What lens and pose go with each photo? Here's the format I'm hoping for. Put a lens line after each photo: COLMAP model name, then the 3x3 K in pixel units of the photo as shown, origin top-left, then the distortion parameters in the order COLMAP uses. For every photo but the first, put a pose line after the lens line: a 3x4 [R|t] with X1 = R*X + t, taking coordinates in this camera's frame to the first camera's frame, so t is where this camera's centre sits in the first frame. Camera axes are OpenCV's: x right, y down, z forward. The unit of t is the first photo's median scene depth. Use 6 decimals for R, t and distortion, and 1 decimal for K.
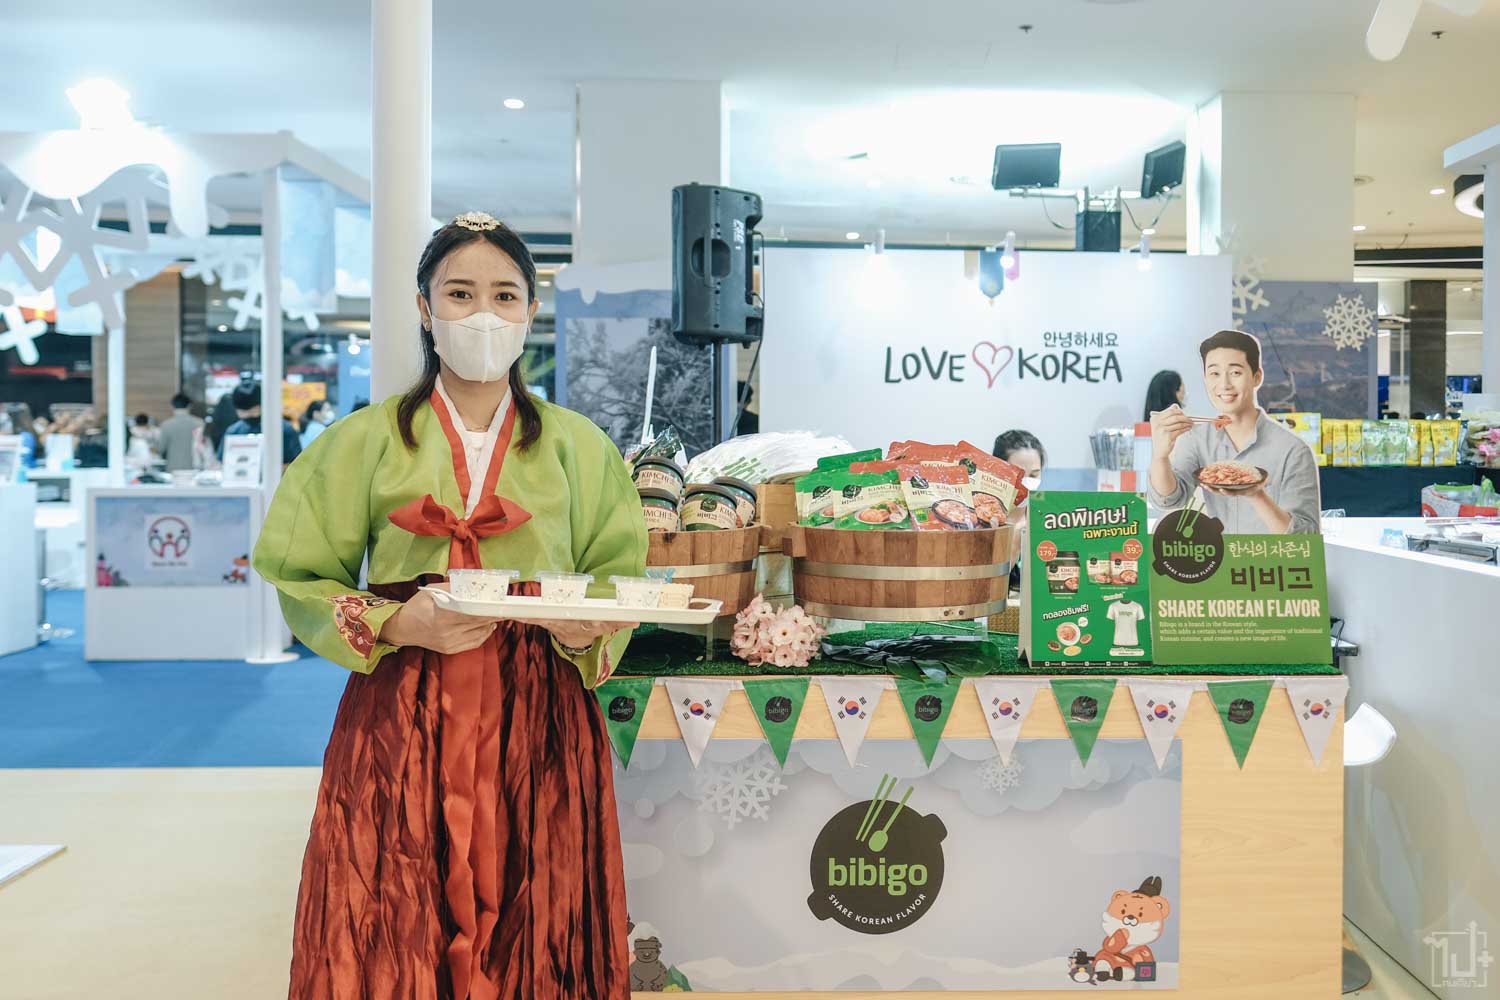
lens RADIAL K [[1289.5, 0, 841.7], [0, 1289.5, 466.0], [0, 0, 1]] dist [0.005450, 0.001083]
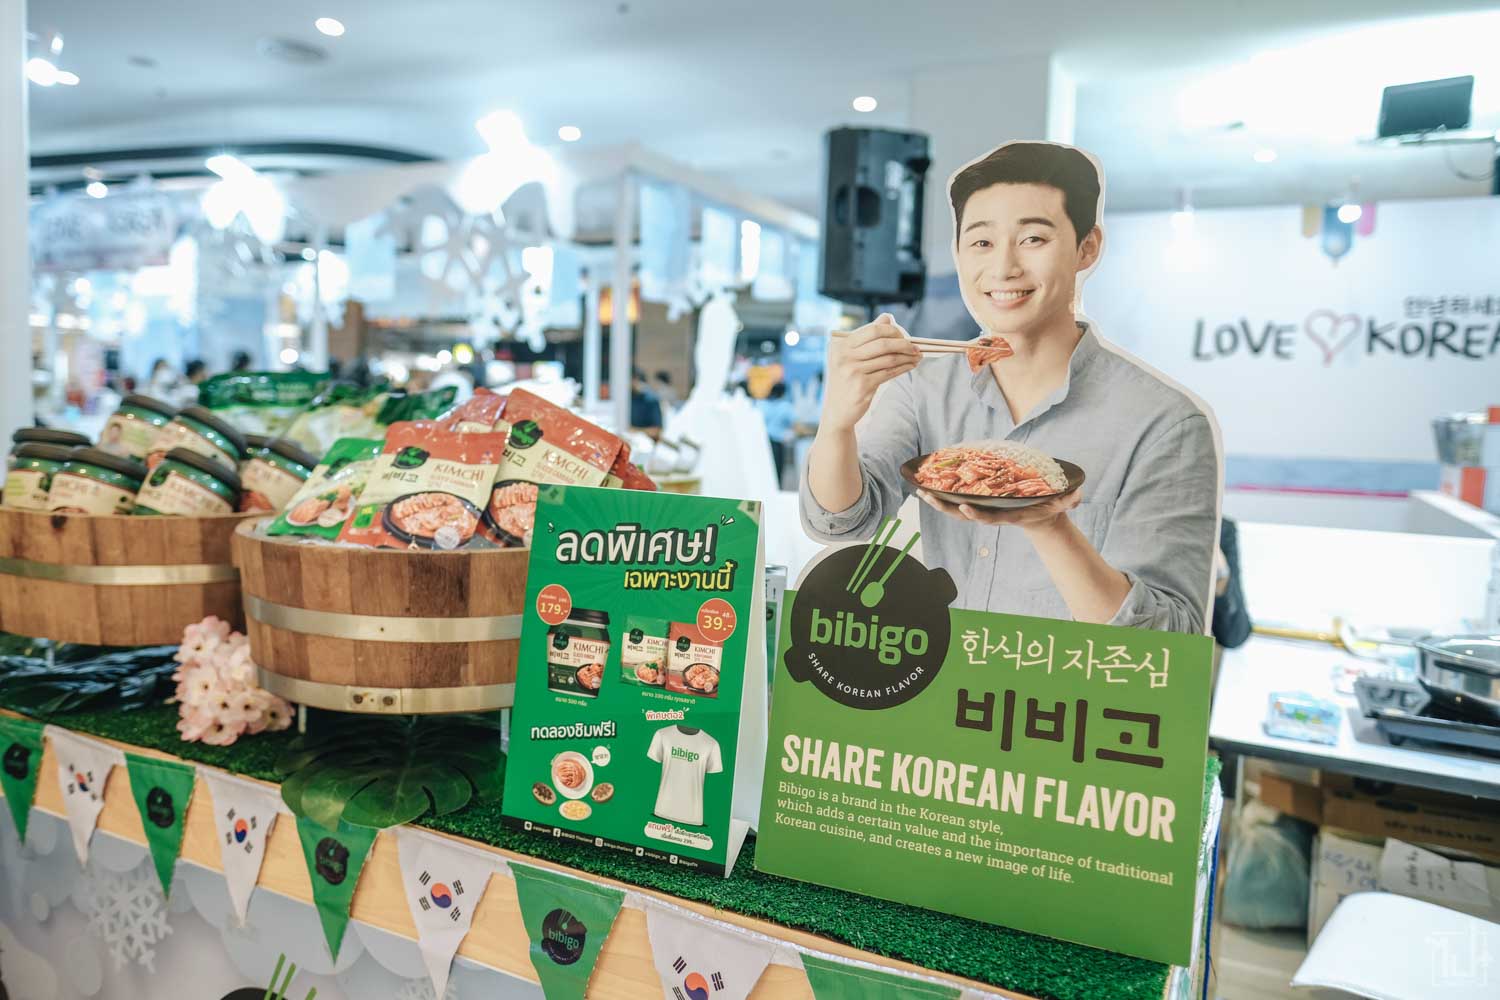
lens RADIAL K [[1043.9, 0, 724.6], [0, 1043.9, 492.7], [0, 0, 1]] dist [-0.006818, 0.003938]
pose [[0.865531, 0.061718, -0.497038, 0.402557], [-0.037408, 0.997573, 0.058729, -0.004241], [0.499457, -0.032238, 0.865739, 0.655689]]
